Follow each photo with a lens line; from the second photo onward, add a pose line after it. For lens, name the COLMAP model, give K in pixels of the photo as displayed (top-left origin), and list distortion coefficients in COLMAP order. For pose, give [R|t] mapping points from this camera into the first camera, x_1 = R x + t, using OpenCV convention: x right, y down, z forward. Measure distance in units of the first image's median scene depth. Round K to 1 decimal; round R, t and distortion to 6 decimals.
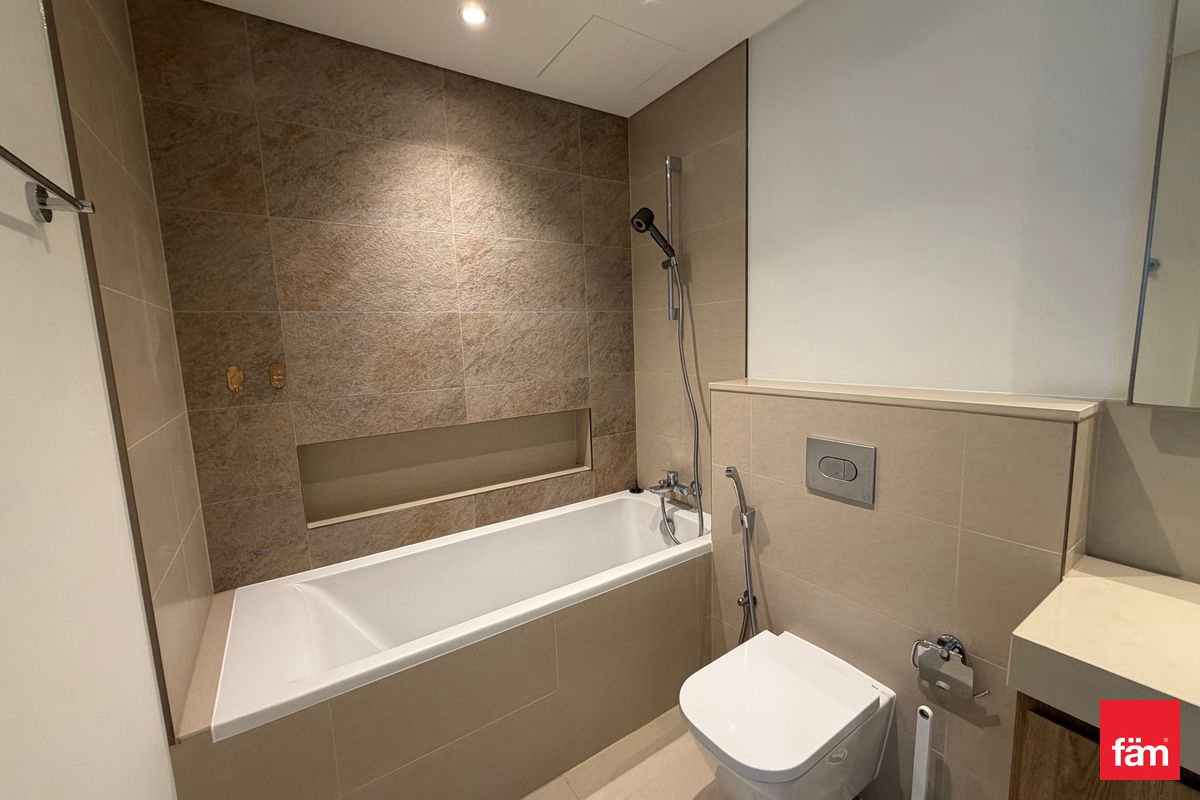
lens RADIAL K [[479.7, 0, 598.0], [0, 479.7, 401.2], [0, 0, 1]] dist [0.001955, 0.000158]
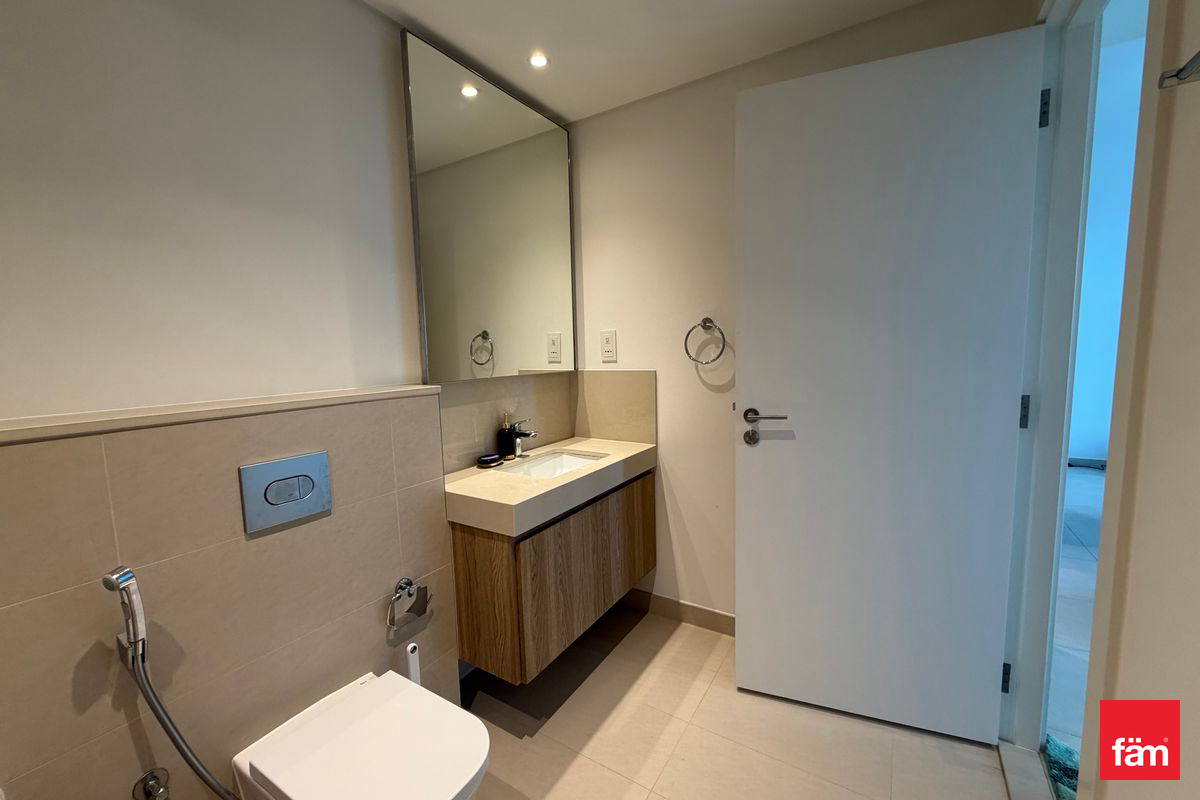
lens RADIAL K [[479.7, 0, 598.0], [0, 479.7, 401.2], [0, 0, 1]] dist [0.001955, 0.000158]
pose [[-0.410001, -0.063451, 0.909875, -0.464733], [0.153416, 0.978567, 0.137372, -0.043322], [-0.899090, 0.195912, -0.391479, 0.769848]]
